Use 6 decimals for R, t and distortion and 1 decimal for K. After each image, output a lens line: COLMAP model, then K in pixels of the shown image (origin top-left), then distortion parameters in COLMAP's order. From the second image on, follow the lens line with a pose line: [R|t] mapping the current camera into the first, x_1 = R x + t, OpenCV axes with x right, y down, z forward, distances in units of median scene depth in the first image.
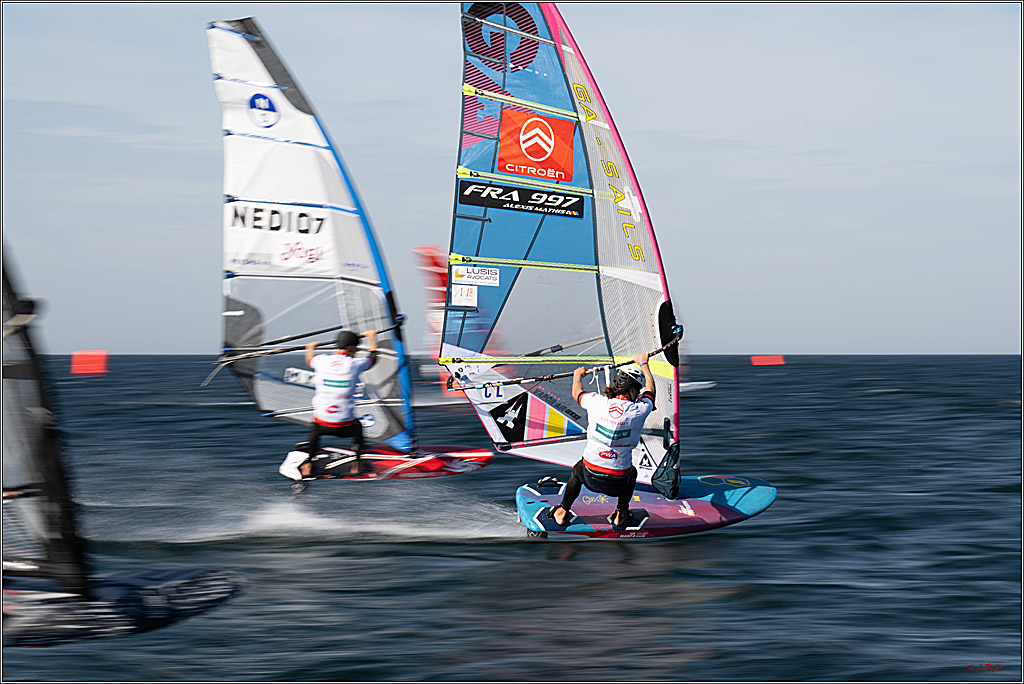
lens RADIAL K [[2858.8, 0, 620.4], [0, 2858.8, 343.0], [0, 0, 1]] dist [0.272848, -2.017731]
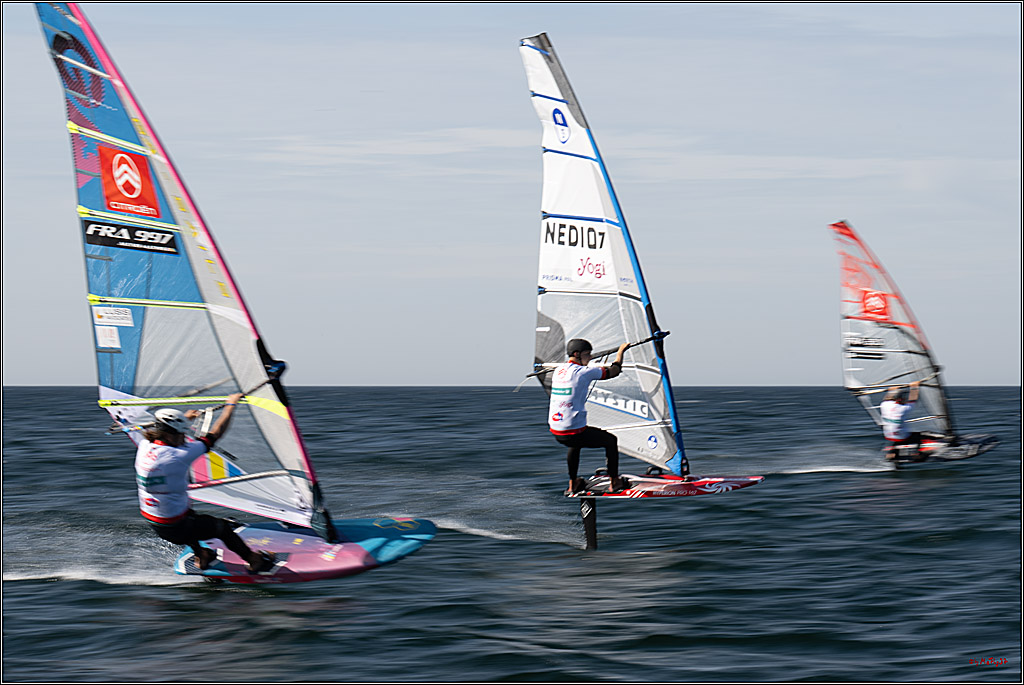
lens RADIAL K [[2858.8, 0, 620.4], [0, 2858.8, 343.5], [0, 0, 1]] dist [0.272848, -2.017731]
pose [[0.920950, -0.019633, -0.389187, 0.485124], [0.022190, 0.999752, 0.002077, -0.012220], [0.389049, -0.010549, 0.921157, 0.161225]]
